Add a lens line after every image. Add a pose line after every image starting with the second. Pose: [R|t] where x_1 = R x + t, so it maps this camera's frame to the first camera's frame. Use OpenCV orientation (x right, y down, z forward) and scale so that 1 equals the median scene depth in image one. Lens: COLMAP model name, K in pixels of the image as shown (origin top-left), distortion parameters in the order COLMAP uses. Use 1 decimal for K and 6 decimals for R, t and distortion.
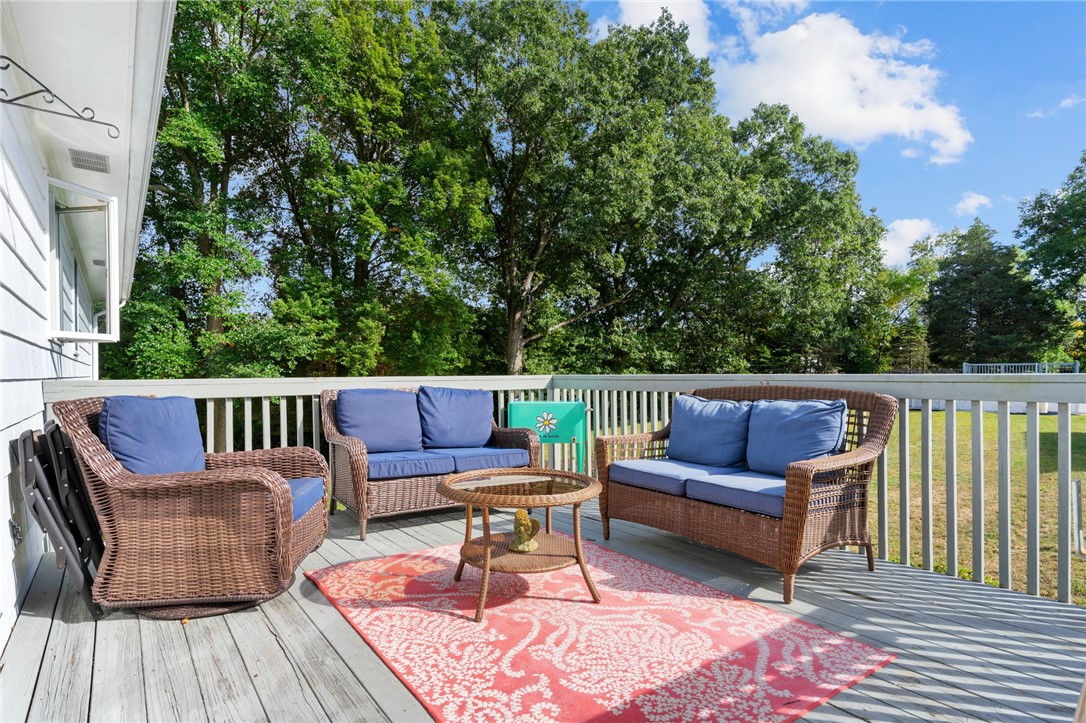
lens RADIAL K [[589.4, 0, 545.9], [0, 589.4, 378.1], [0, 0, 1]] dist [0.003322, -0.000692]
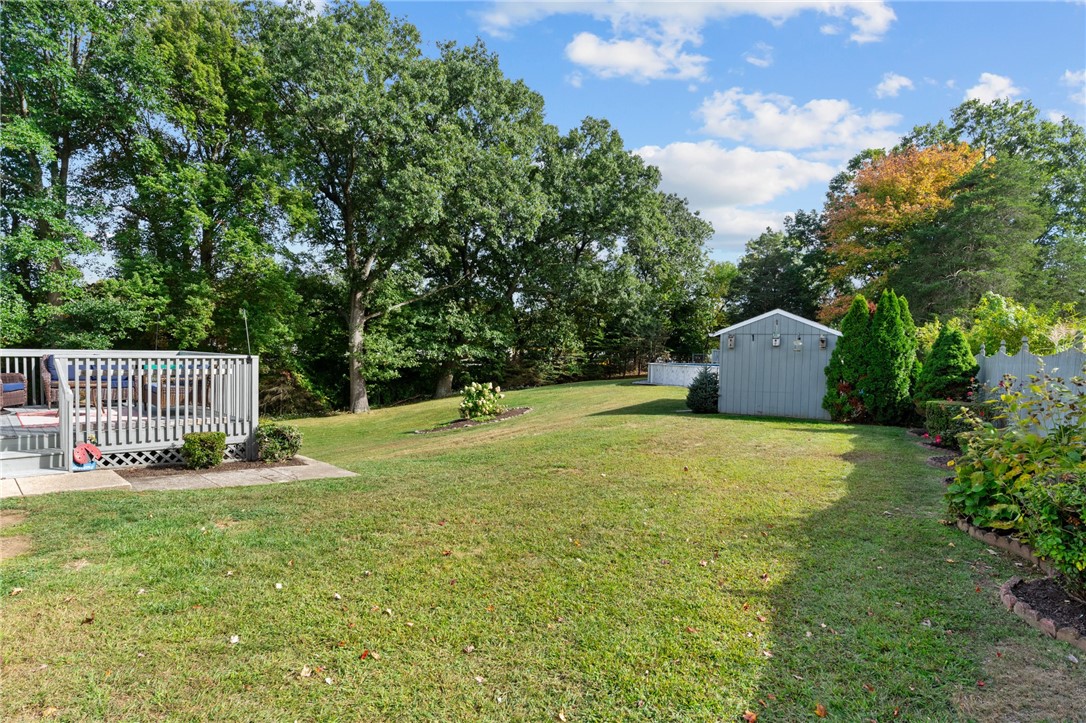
lens RADIAL K [[613.2, 0, 545.9], [0, 613.2, 381.0], [0, 0, 1]] dist [-0.003621, 0.000478]
pose [[0.990917, 0.022408, 0.132598, 0.231983], [-0.028435, 0.998638, 0.043737, -0.006970], [-0.131437, -0.047110, 0.990204, -0.308178]]
